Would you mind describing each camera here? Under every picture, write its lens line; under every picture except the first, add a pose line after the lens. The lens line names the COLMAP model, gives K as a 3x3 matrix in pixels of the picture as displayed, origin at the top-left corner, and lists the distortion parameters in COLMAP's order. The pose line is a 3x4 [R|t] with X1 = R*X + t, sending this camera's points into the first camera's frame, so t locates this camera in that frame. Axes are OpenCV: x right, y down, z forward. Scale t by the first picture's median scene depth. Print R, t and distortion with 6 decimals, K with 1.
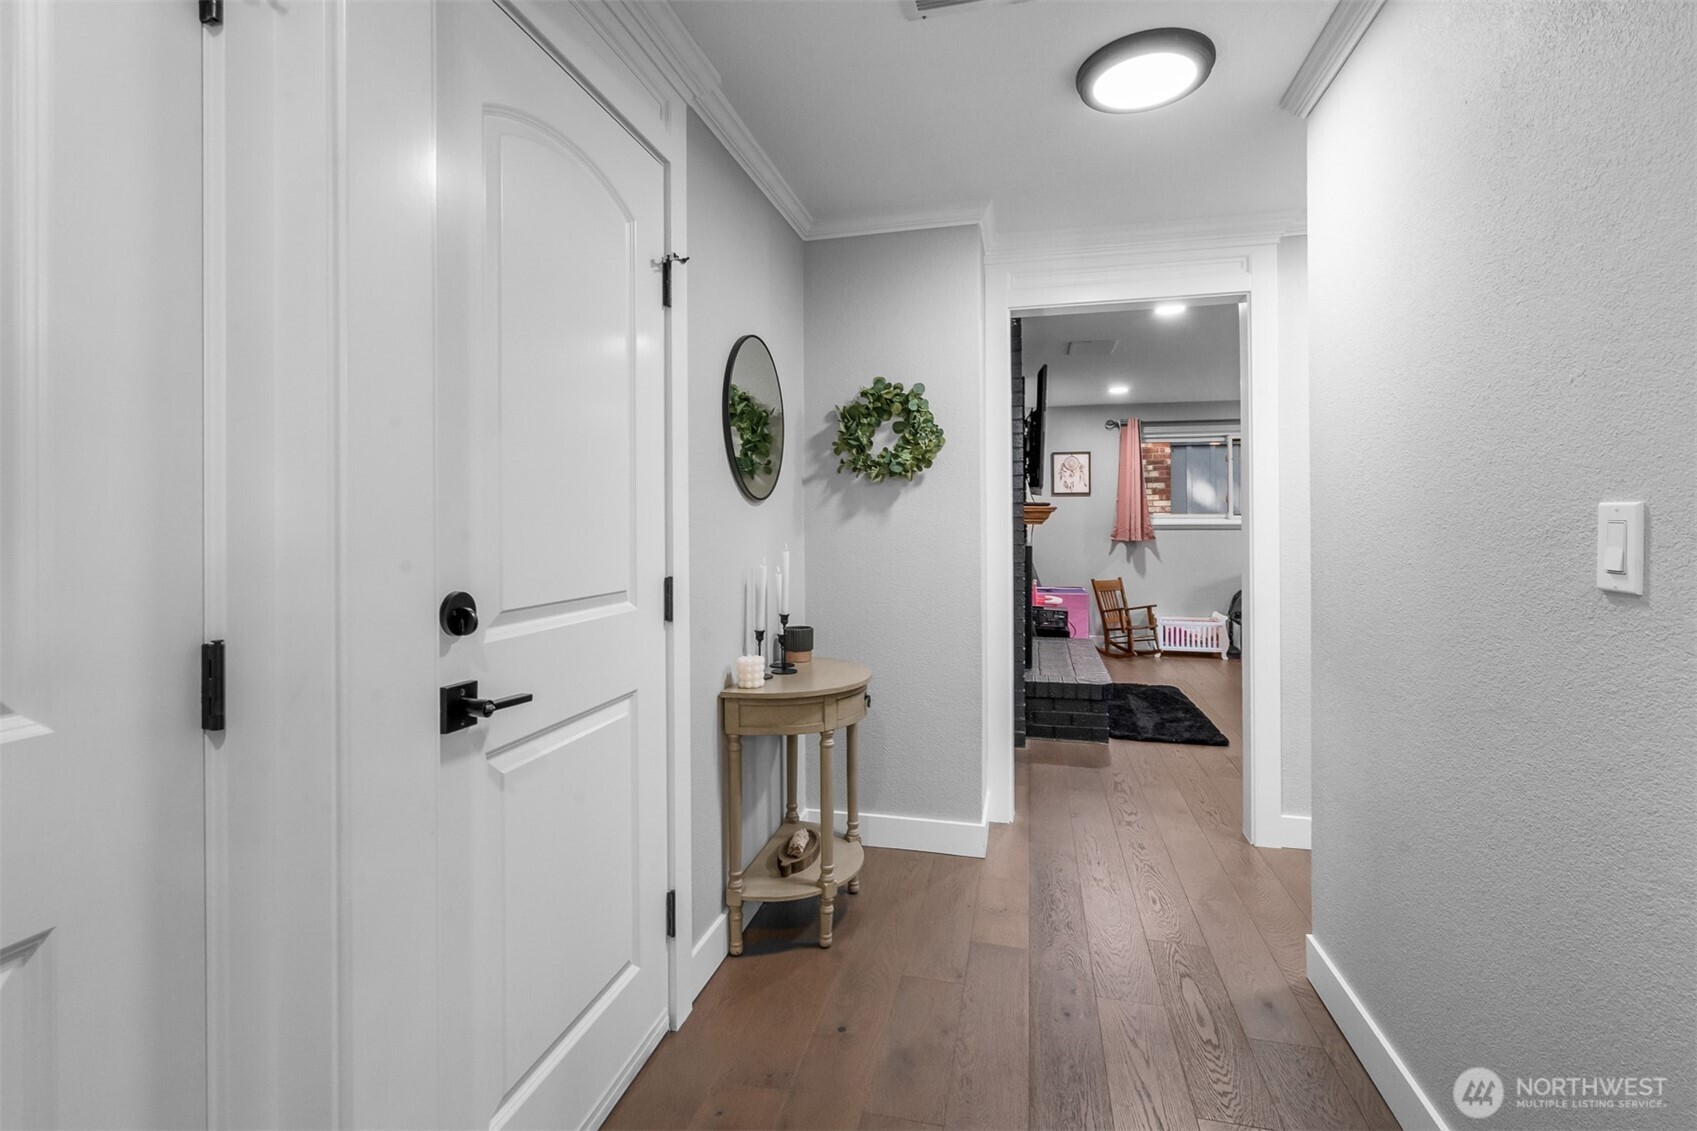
lens RADIAL K [[797.0, 0, 833.1], [0, 797.0, 505.8], [0, 0, 1]] dist [-0.003258, 0.000057]
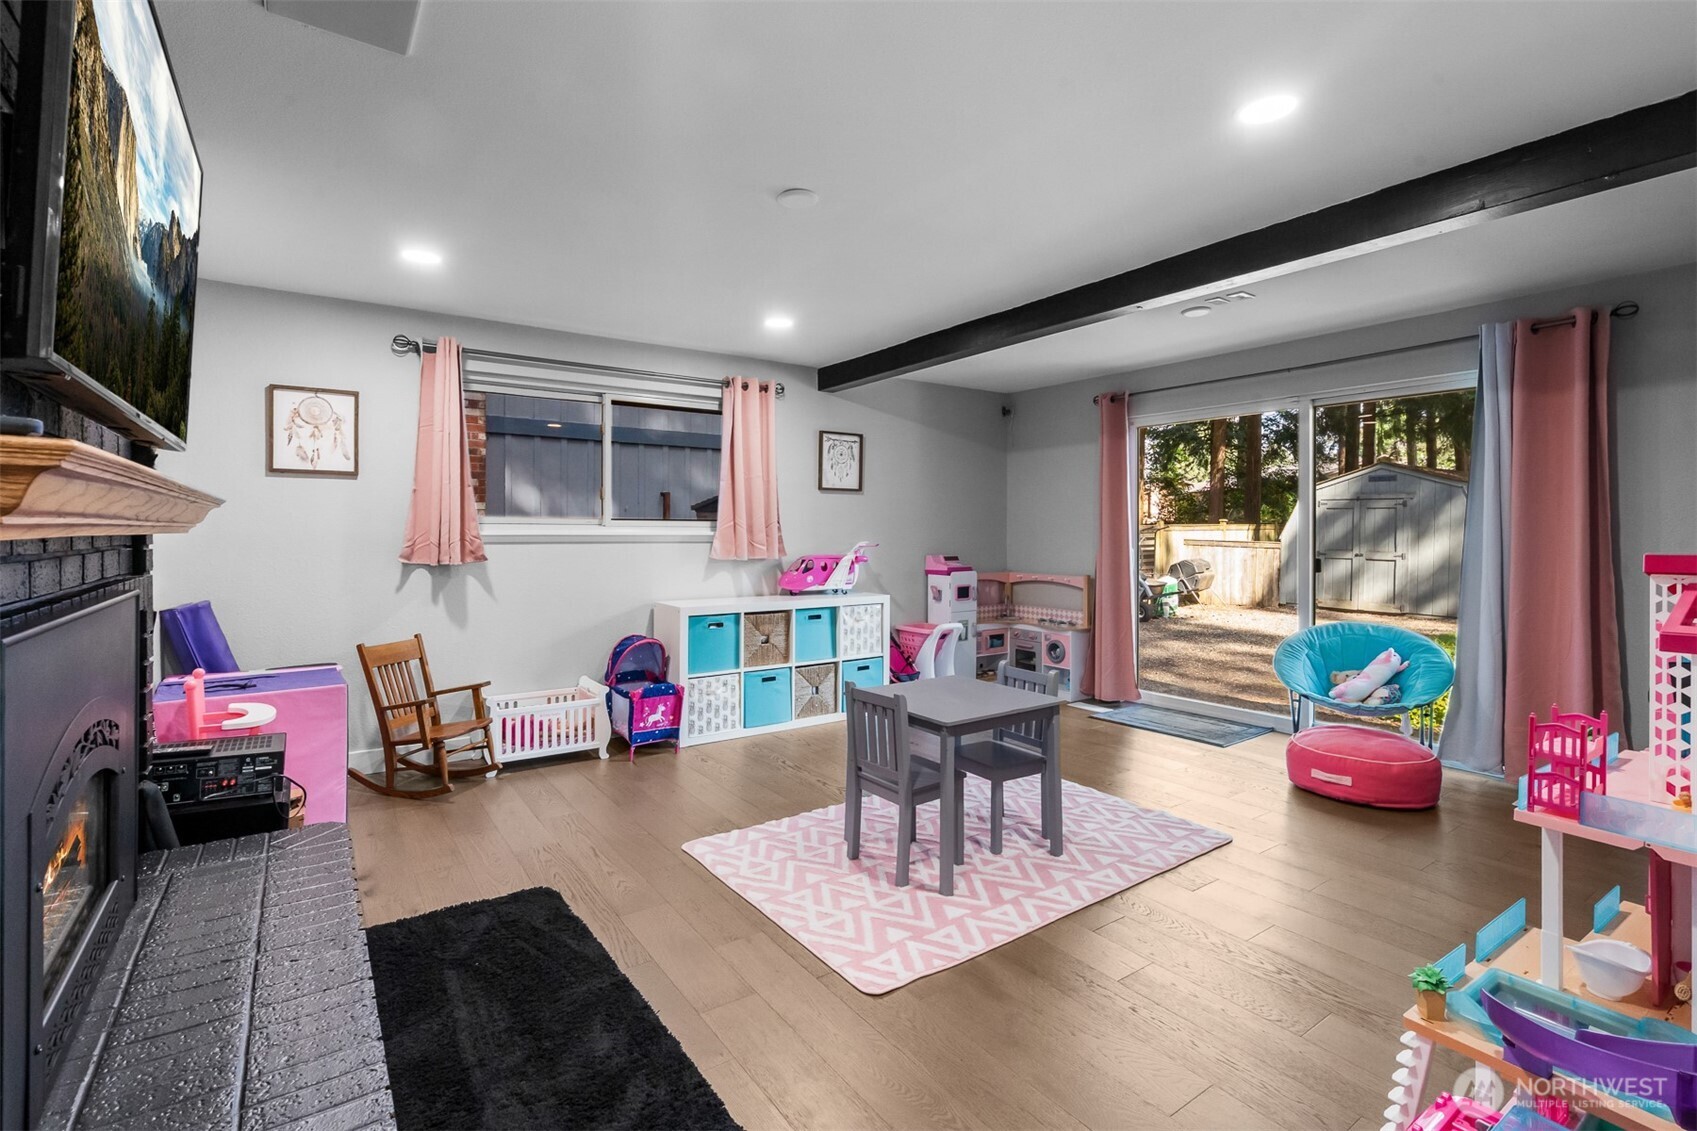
lens RADIAL K [[788.9, 0, 853.3], [0, 788.9, 531.2], [0, 0, 1]] dist [-0.002678, -0.000272]
pose [[0.652186, 0.003524, 0.758051, 0.181140], [-0.017132, 0.999802, 0.010092, 0.013128], [-0.757866, -0.019569, 0.652117, 0.527713]]
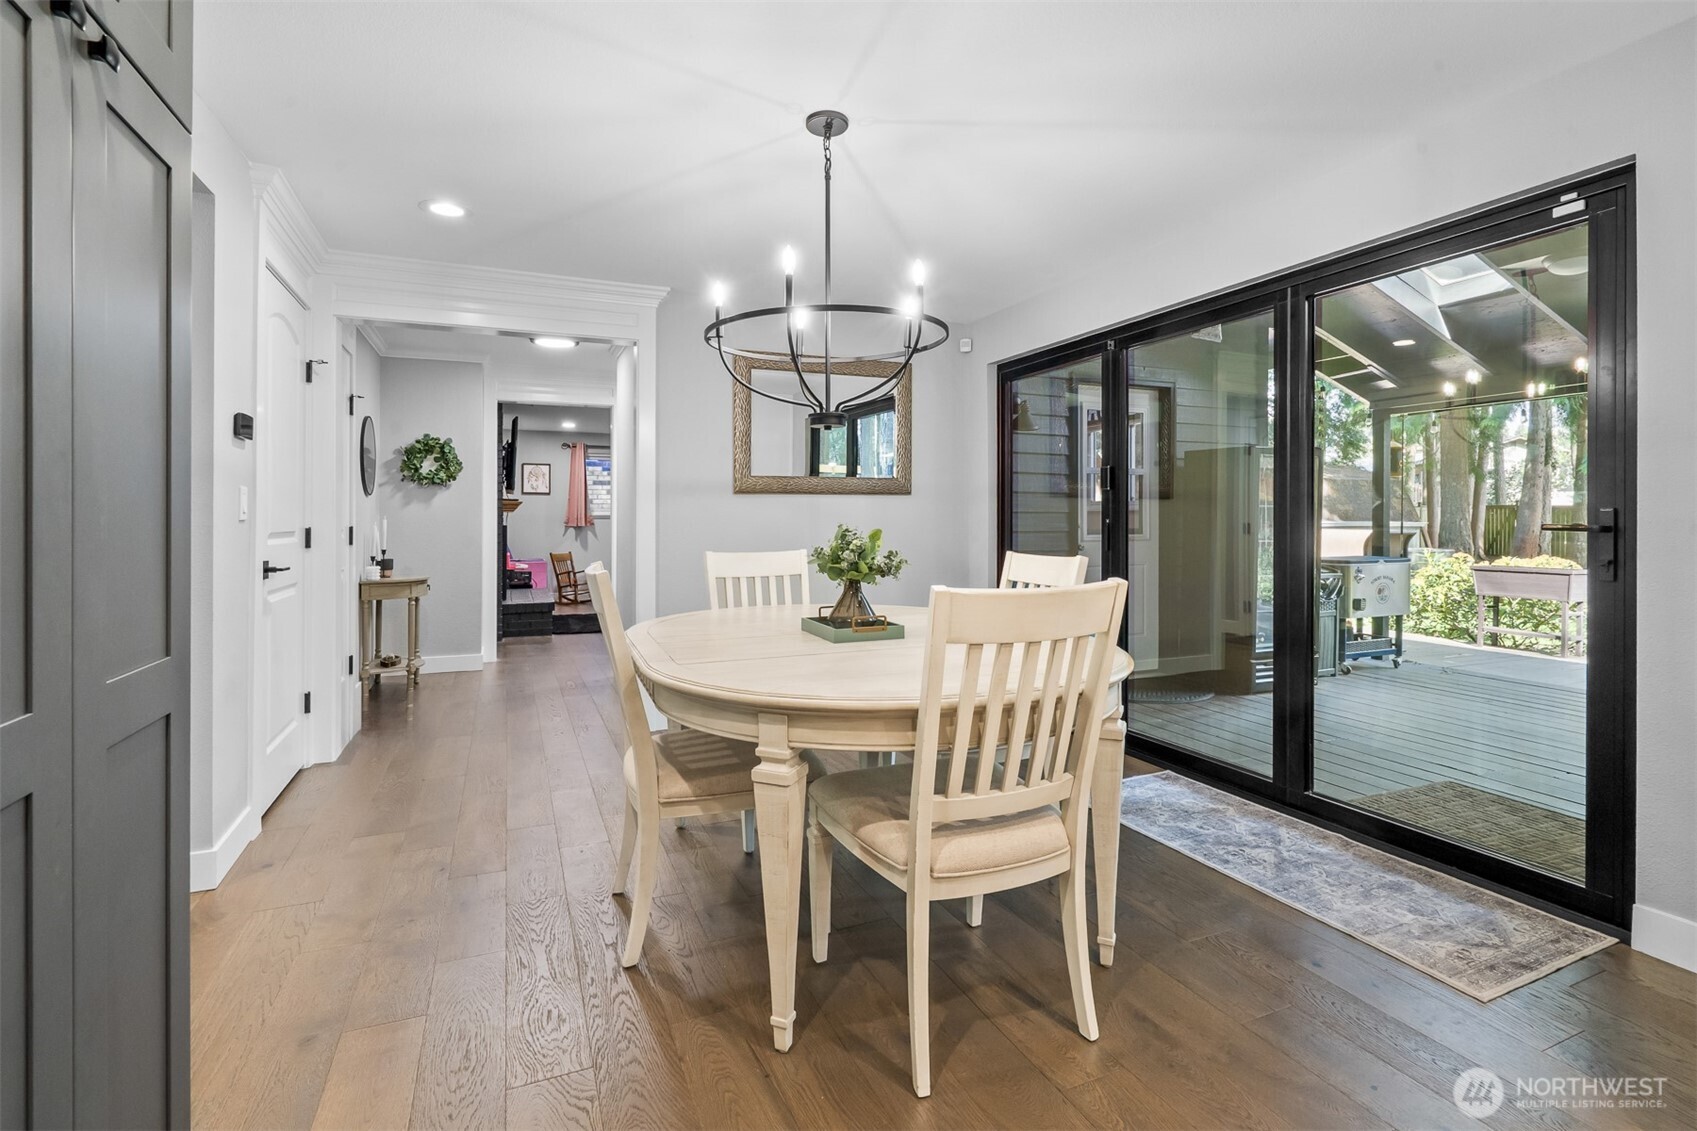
lens RADIAL K [[790.8, 0, 851.2], [0, 790.8, 520.7], [0, 0, 1]] dist [-0.002256, -0.000074]
pose [[0.790975, 0.002539, 0.611844, -0.140537], [-0.015958, 0.999737, 0.016481, 0.002089], [-0.611641, -0.022800, 0.790807, -0.544023]]
